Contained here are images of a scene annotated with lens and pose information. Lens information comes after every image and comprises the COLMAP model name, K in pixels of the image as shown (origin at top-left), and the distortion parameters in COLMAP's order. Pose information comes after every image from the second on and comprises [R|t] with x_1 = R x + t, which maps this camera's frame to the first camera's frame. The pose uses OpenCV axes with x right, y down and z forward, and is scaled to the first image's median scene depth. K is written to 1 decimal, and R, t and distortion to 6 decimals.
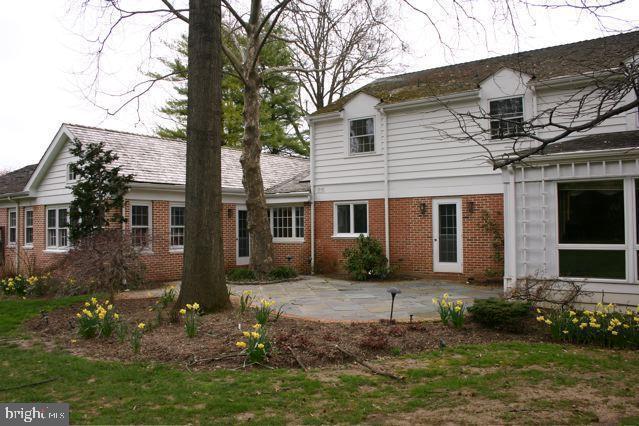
lens RADIAL K [[700.8, 0, 319.5], [0, 700.8, 213.0], [0, 0, 1]] dist [-0.184910, 0.004113]
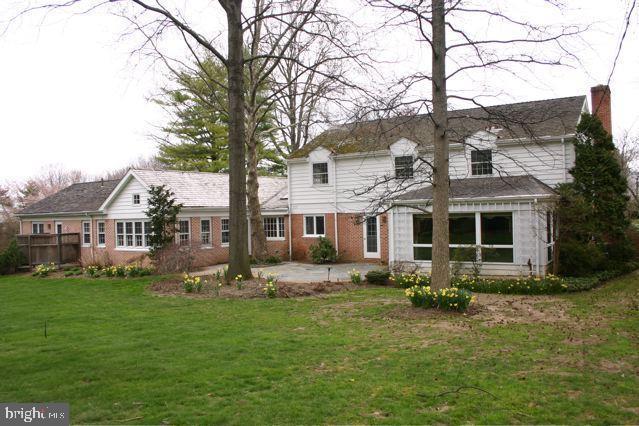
lens RADIAL K [[700.8, 0, 319.5], [0, 700.8, 213.0], [0, 0, 1]] dist [-0.184910, 0.004113]
pose [[0.999155, -0.016326, 0.037716, -0.002871], [0.015572, 0.999675, 0.020207, -0.053523], [-0.038033, -0.019603, 0.999084, -0.607077]]
